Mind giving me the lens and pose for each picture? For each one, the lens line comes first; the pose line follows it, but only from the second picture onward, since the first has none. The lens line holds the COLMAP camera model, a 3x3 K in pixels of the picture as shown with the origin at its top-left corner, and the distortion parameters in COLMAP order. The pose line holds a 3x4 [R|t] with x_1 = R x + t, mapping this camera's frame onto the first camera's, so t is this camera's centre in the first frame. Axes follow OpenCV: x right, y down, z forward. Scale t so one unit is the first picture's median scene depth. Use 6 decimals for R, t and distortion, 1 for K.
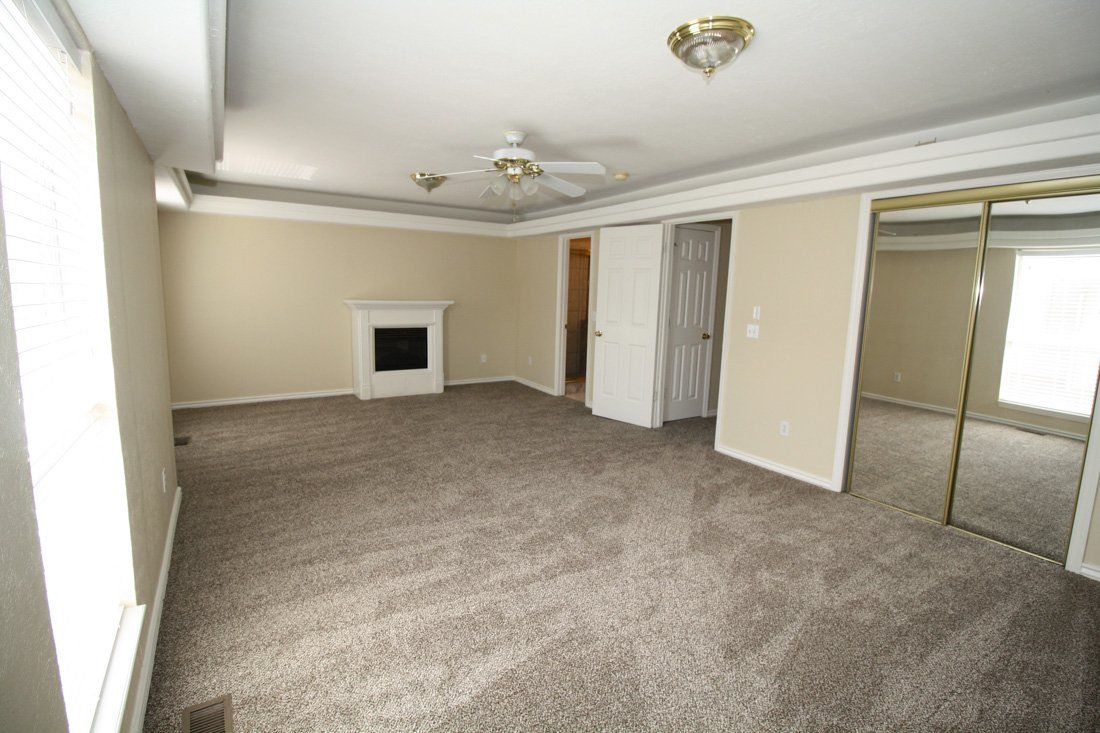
lens RADIAL K [[517.0, 0, 549.3], [0, 517.0, 363.8], [0, 0, 1]] dist [-0.014864, -0.000084]
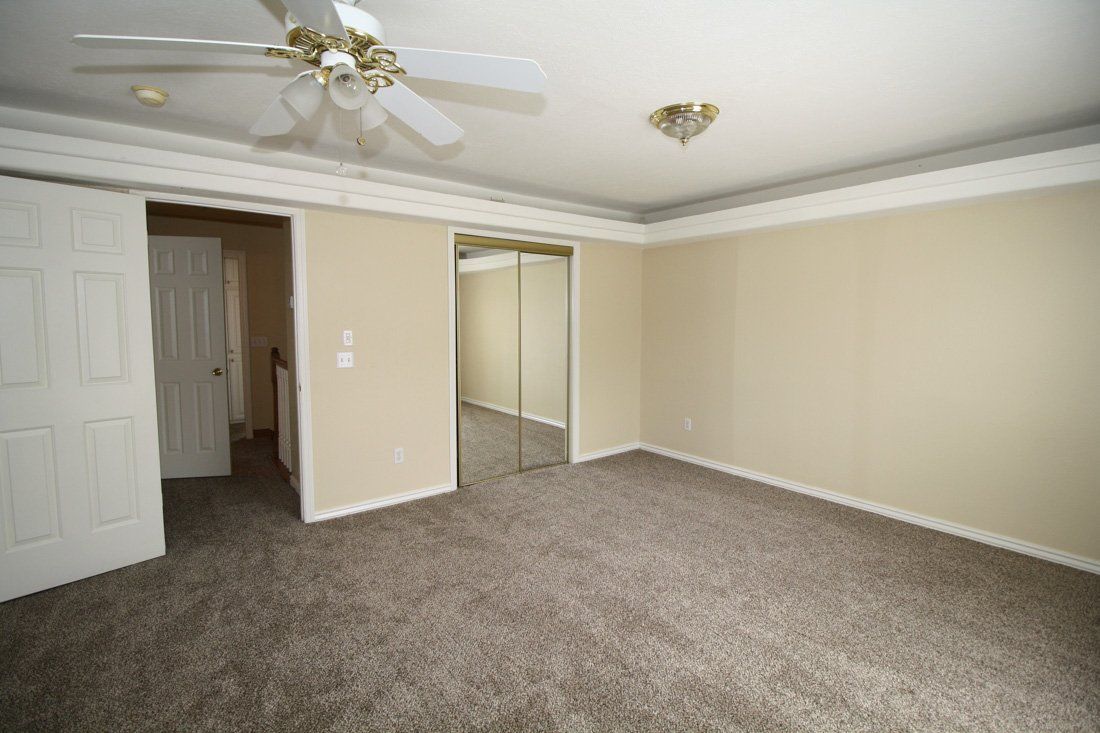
lens RADIAL K [[517.0, 0, 550.5], [0, 517.0, 362.7], [0, 0, 1]] dist [-0.014864, -0.000084]
pose [[-0.100632, -0.111011, 0.988711, -0.799325], [0.138263, 0.982553, 0.124392, -0.198840], [-0.985270, 0.149220, -0.083528, 1.261195]]
